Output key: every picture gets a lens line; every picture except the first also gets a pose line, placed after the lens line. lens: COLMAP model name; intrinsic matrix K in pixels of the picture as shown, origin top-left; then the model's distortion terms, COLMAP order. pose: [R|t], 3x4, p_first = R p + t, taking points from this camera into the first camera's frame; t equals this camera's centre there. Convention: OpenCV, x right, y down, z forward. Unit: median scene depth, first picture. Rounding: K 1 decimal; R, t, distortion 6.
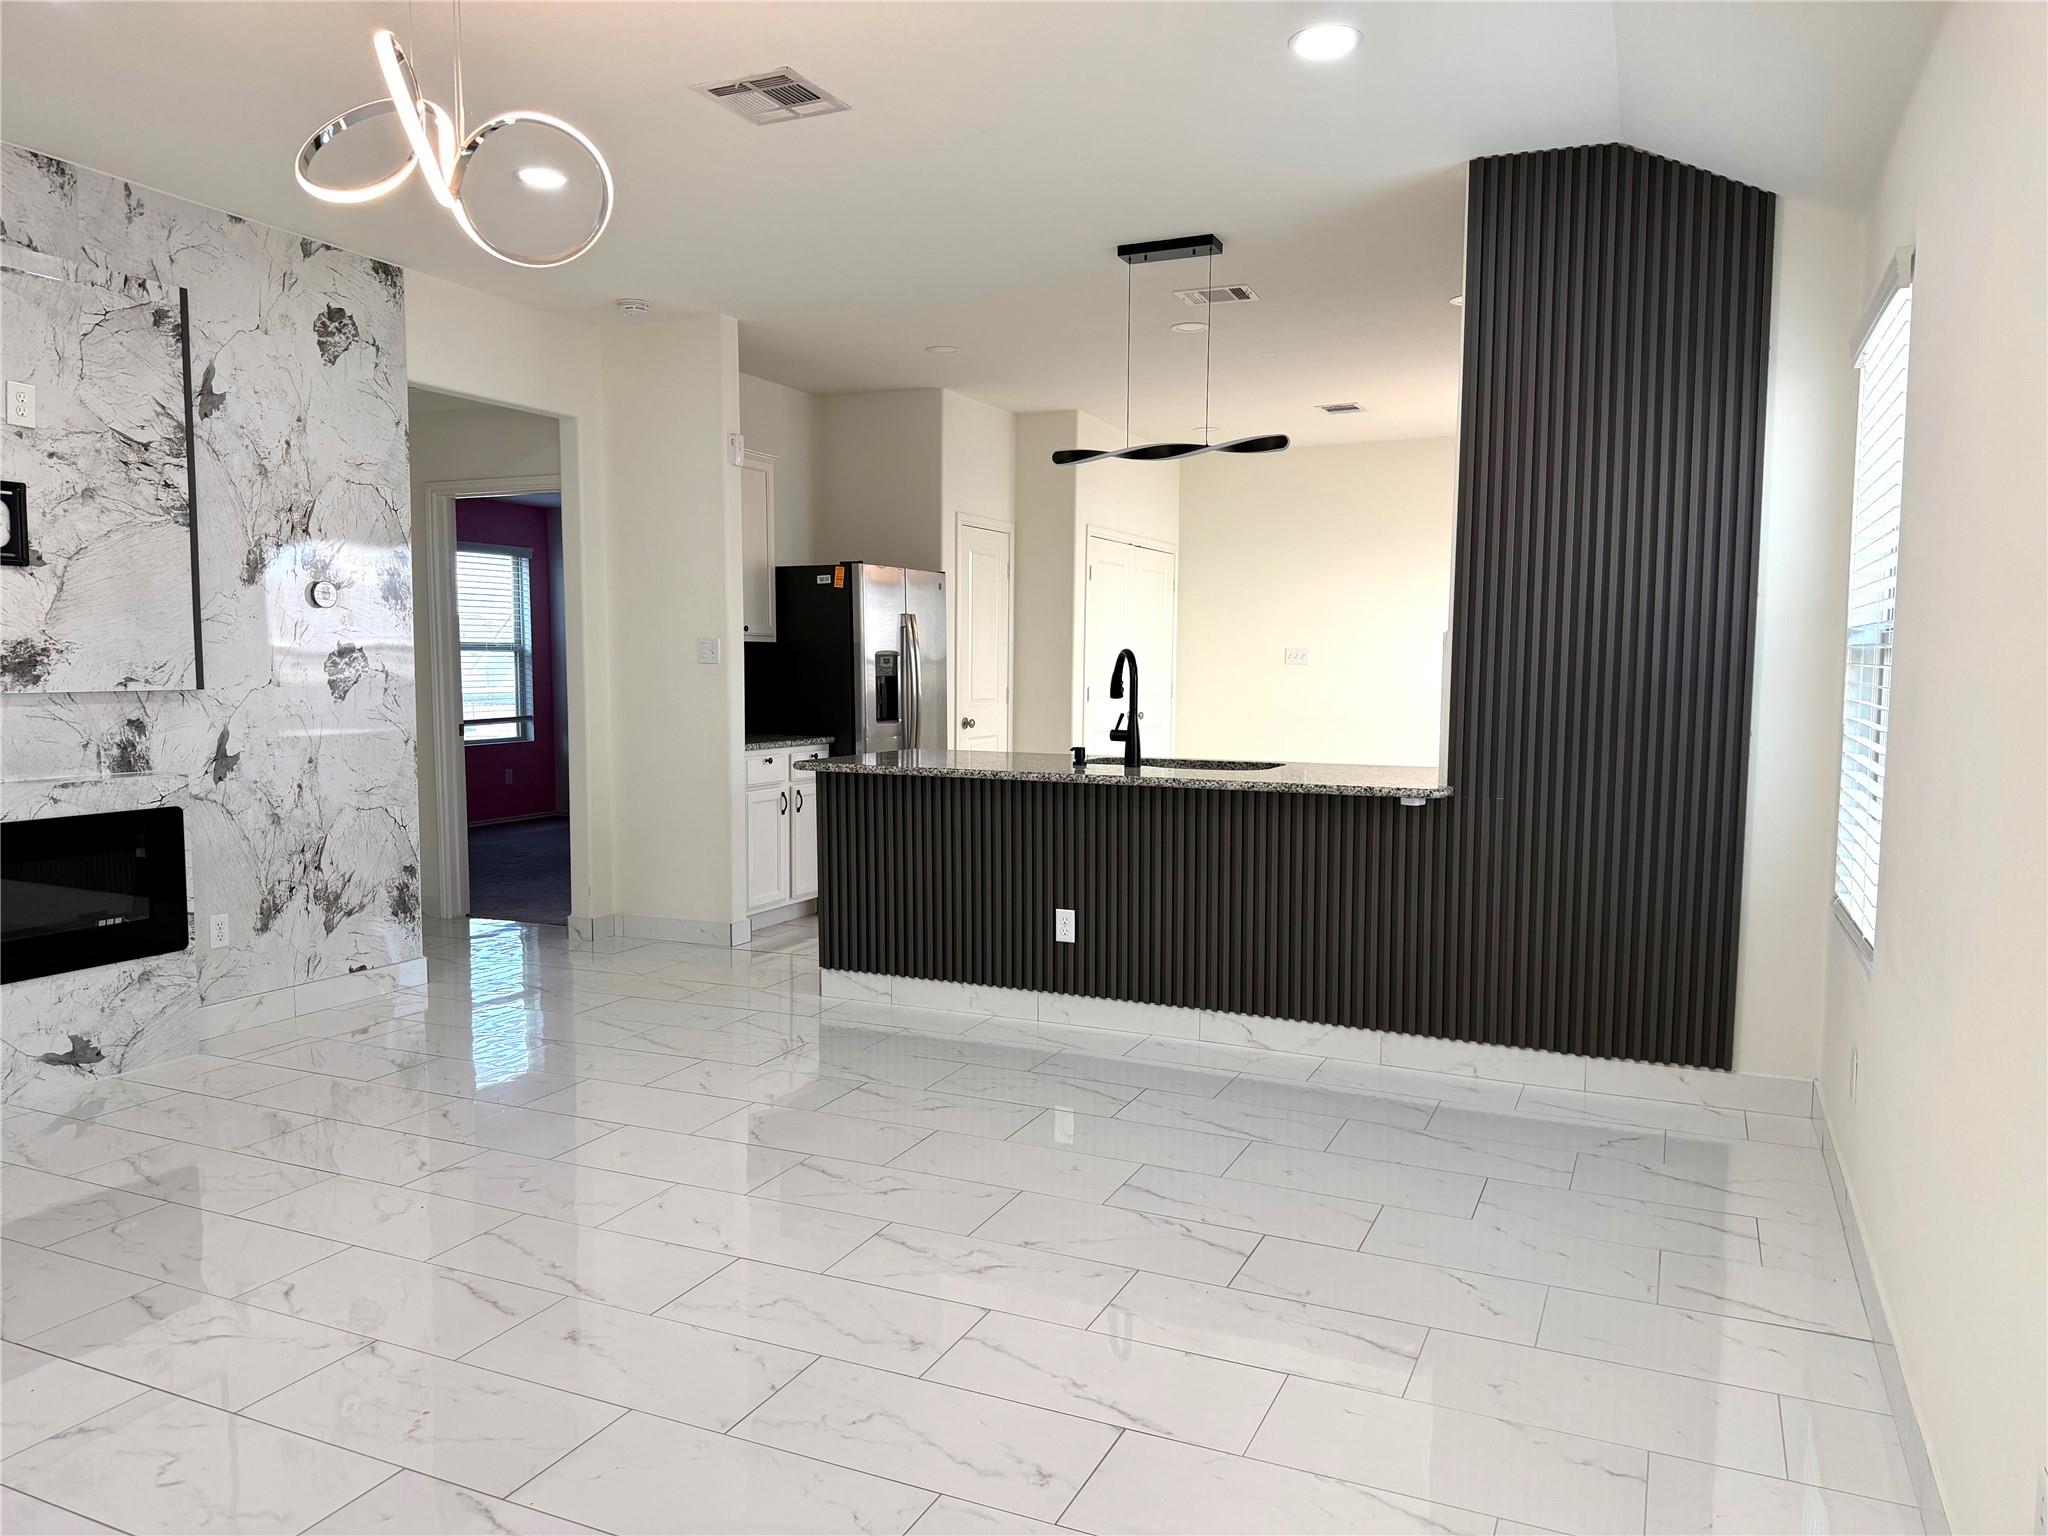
lens RADIAL K [[1434.6, 0, 1022.3], [0, 1434.6, 779.6], [0, 0, 1]] dist [0.084006, -0.106162]
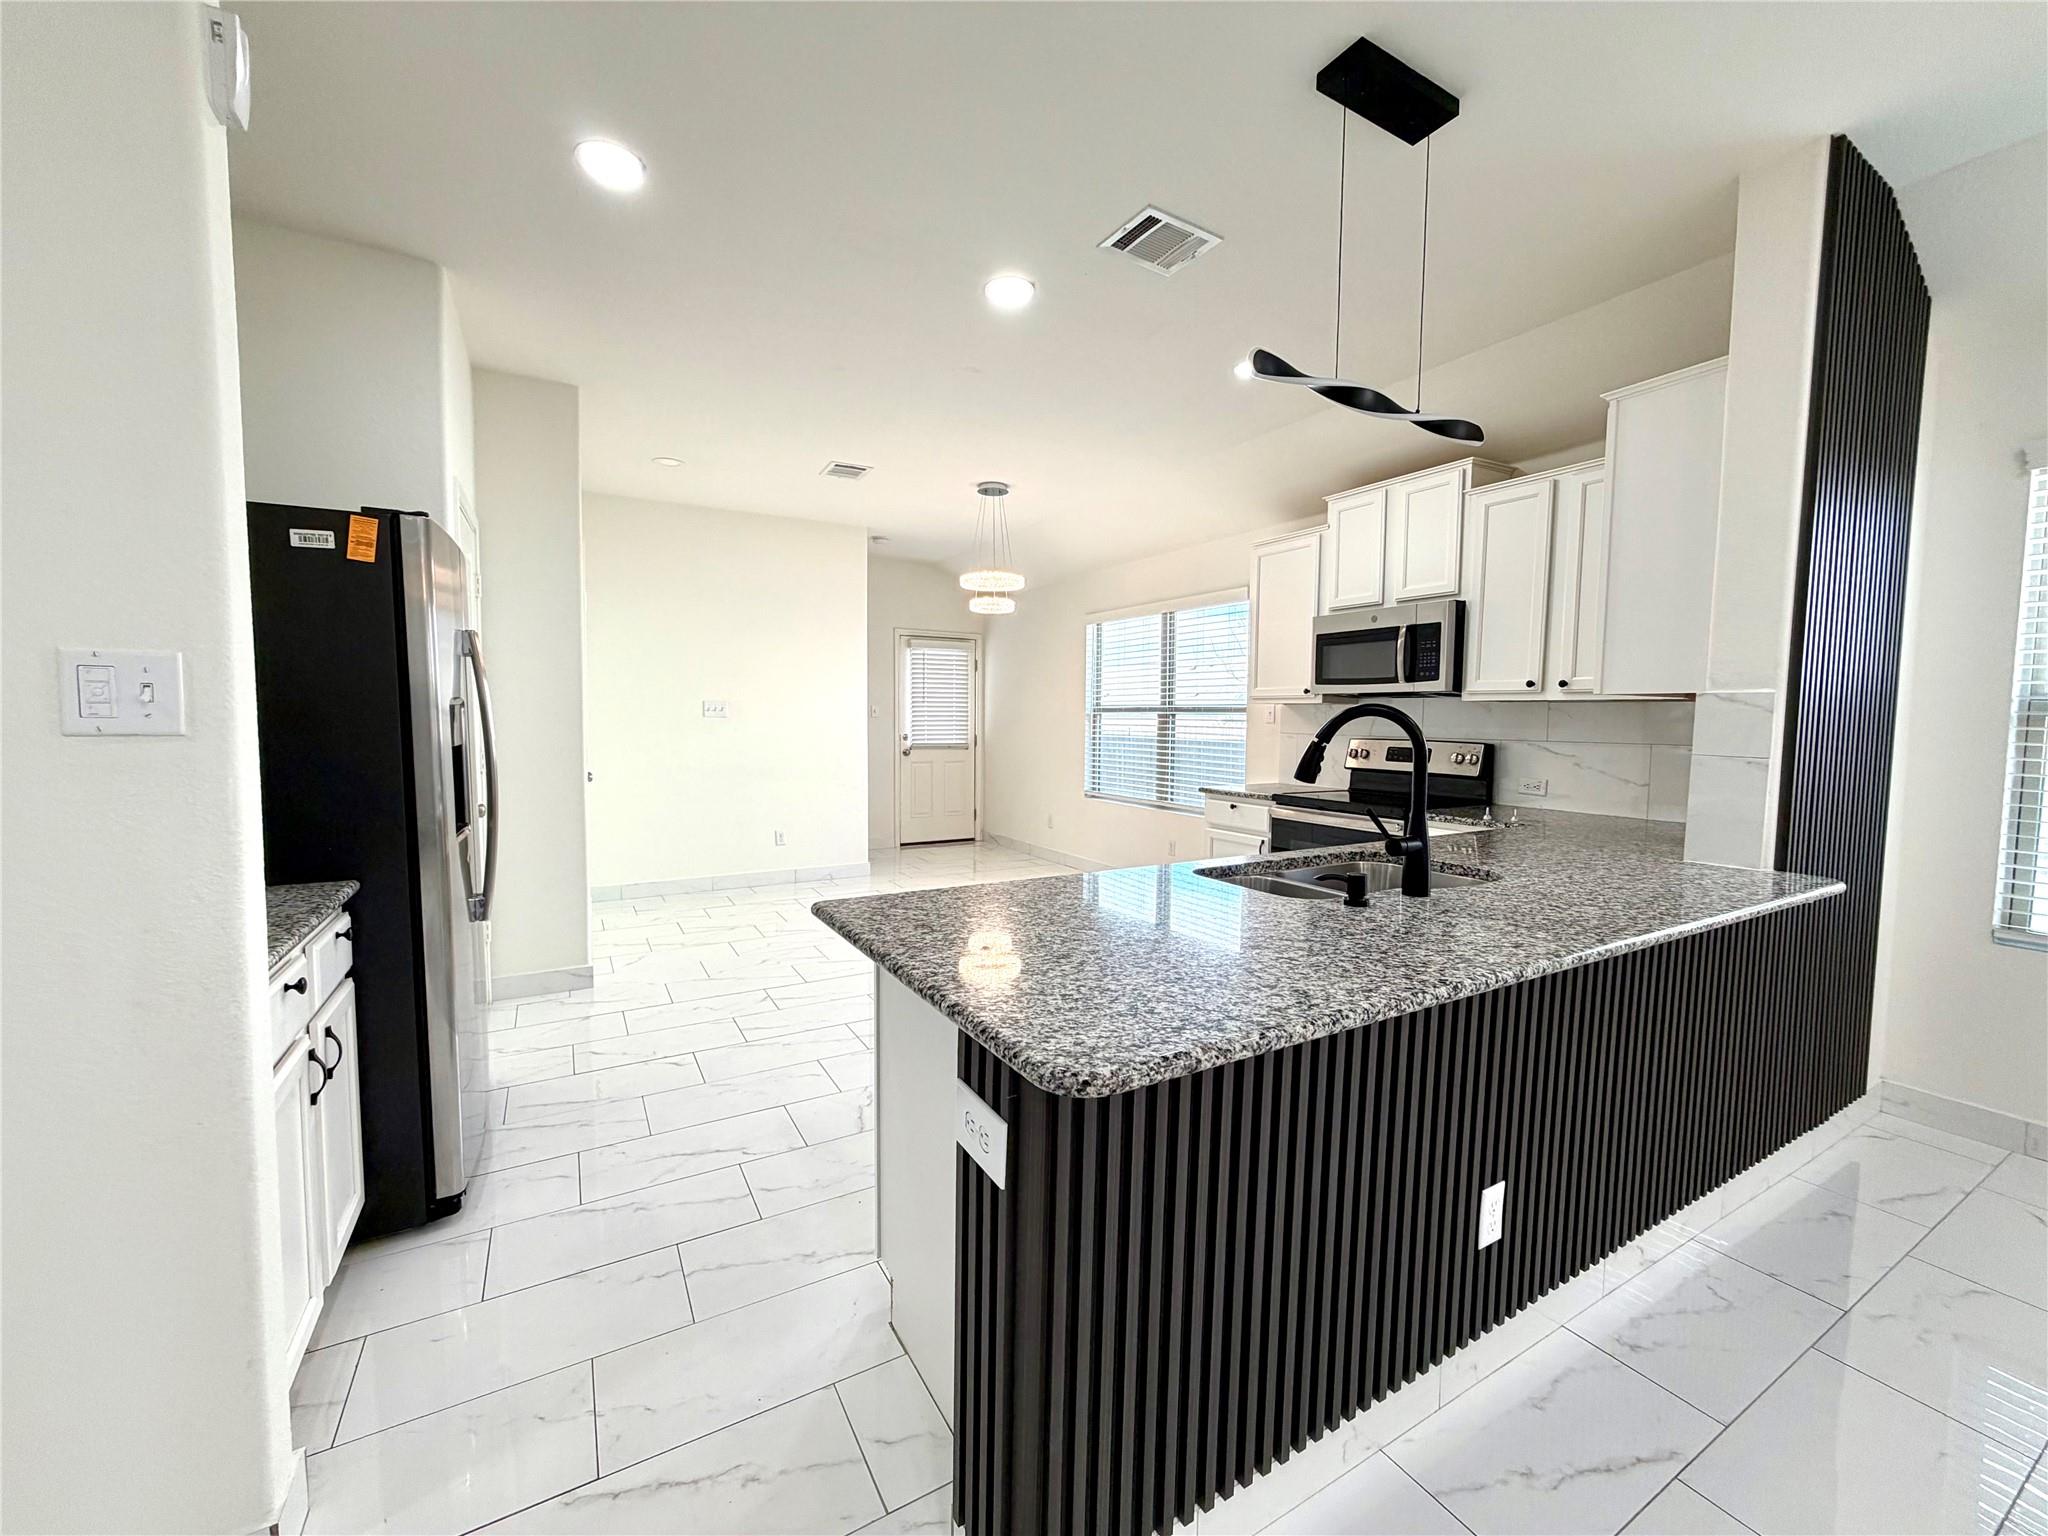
lens RADIAL K [[816.9, 0, 1023.8], [0, 816.9, 770.7], [0, 0, 1]] dist [-0.000589, 0.000361]
pose [[0.583149, -0.055023, 0.810499, -0.314964], [0.061197, 0.997844, 0.023710, -0.084144], [-0.810057, 0.035774, 0.585259, 0.960073]]
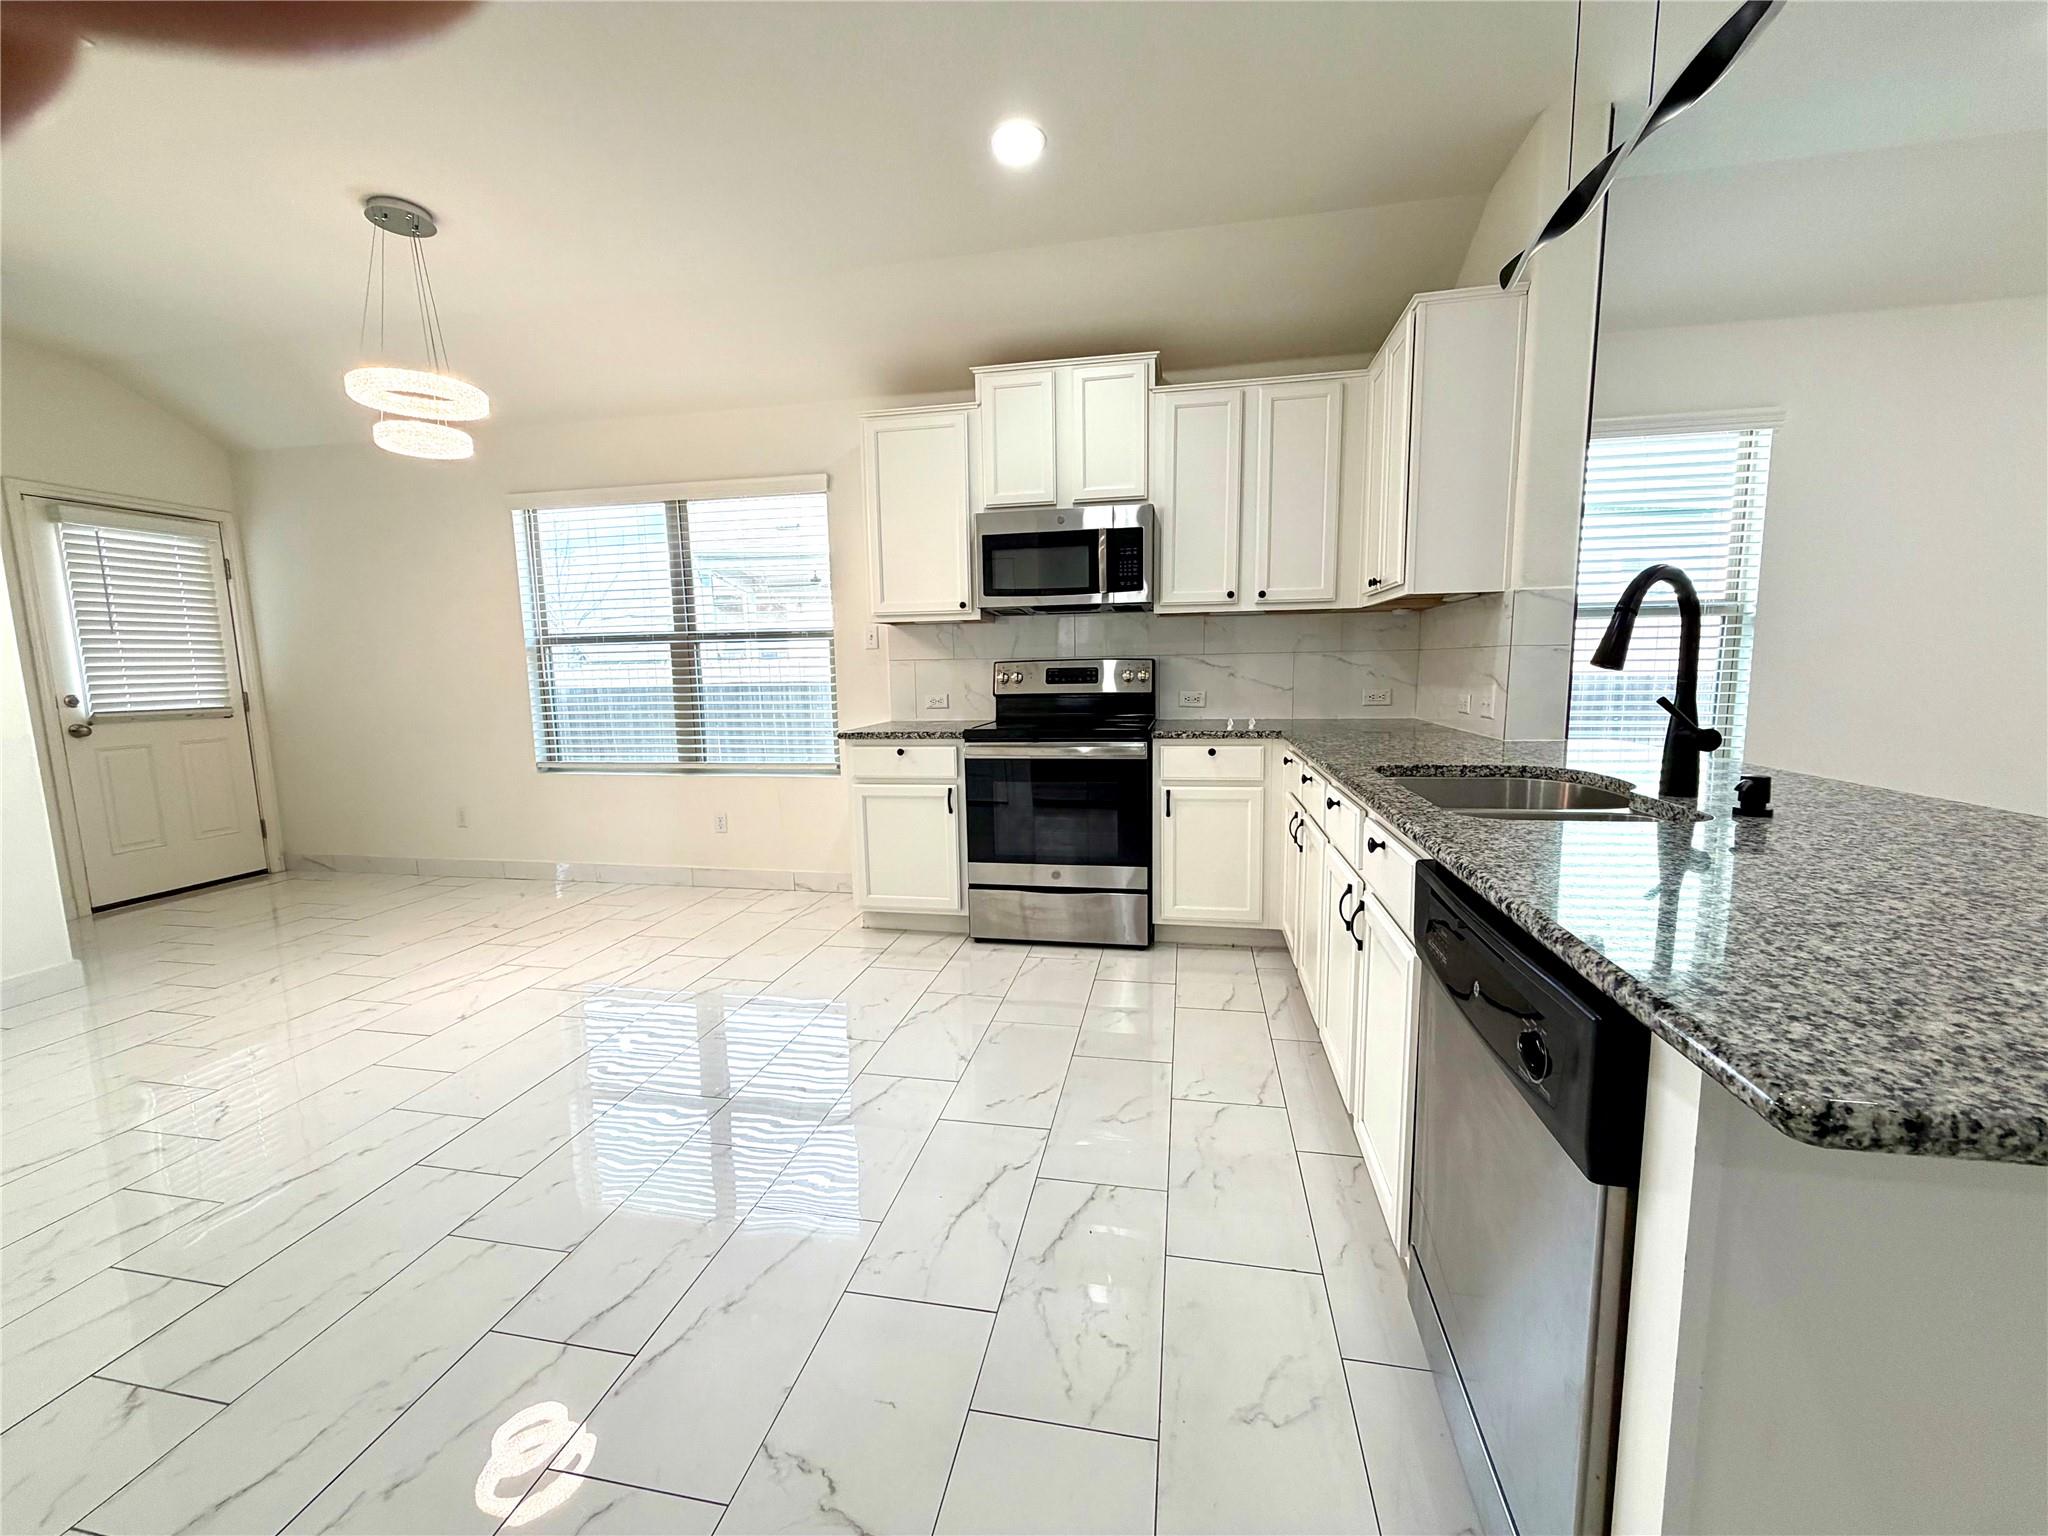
lens RADIAL K [[813.5, 0, 1024.0], [0, 813.5, 768.0], [0, 0, 1]] dist [-0.001591, -0.000095]
pose [[-0.230014, -0.125372, 0.965078, -0.159207], [0.096591, 0.983830, 0.150829, -0.090770], [-0.968382, 0.127911, -0.214184, 1.340797]]
